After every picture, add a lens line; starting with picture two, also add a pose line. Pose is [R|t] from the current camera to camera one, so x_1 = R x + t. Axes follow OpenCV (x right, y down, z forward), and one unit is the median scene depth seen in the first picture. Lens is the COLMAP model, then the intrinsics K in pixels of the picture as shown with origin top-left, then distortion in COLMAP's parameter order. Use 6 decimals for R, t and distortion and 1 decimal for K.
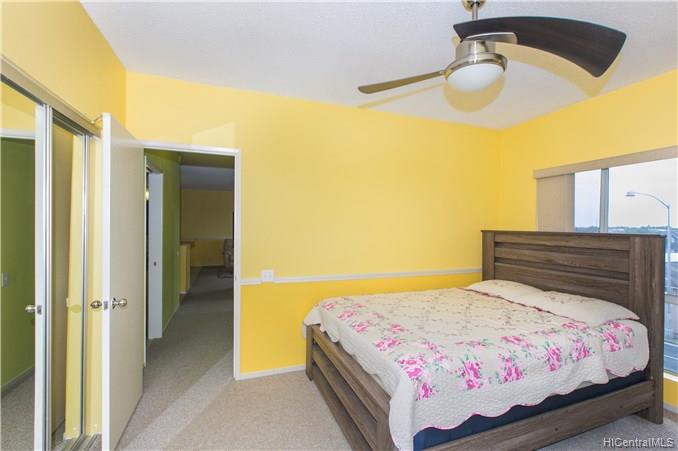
lens RADIAL K [[309.9, 0, 341.2], [0, 309.9, 228.6], [0, 0, 1]] dist [-0.001557, -0.000859]
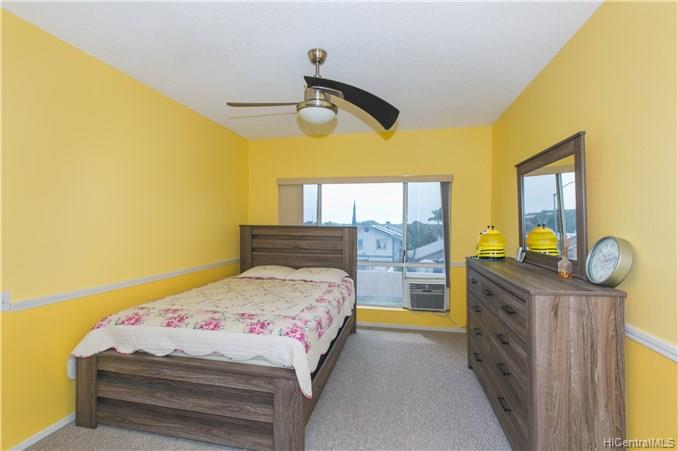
lens RADIAL K [[309.9, 0, 341.2], [0, 309.9, 228.6], [0, 0, 1]] dist [-0.001557, -0.000859]
pose [[0.542993, -0.024440, 0.839381, -0.389587], [0.006282, 0.999667, 0.025043, -0.010789], [-0.839713, -0.008325, 0.542966, 0.080197]]
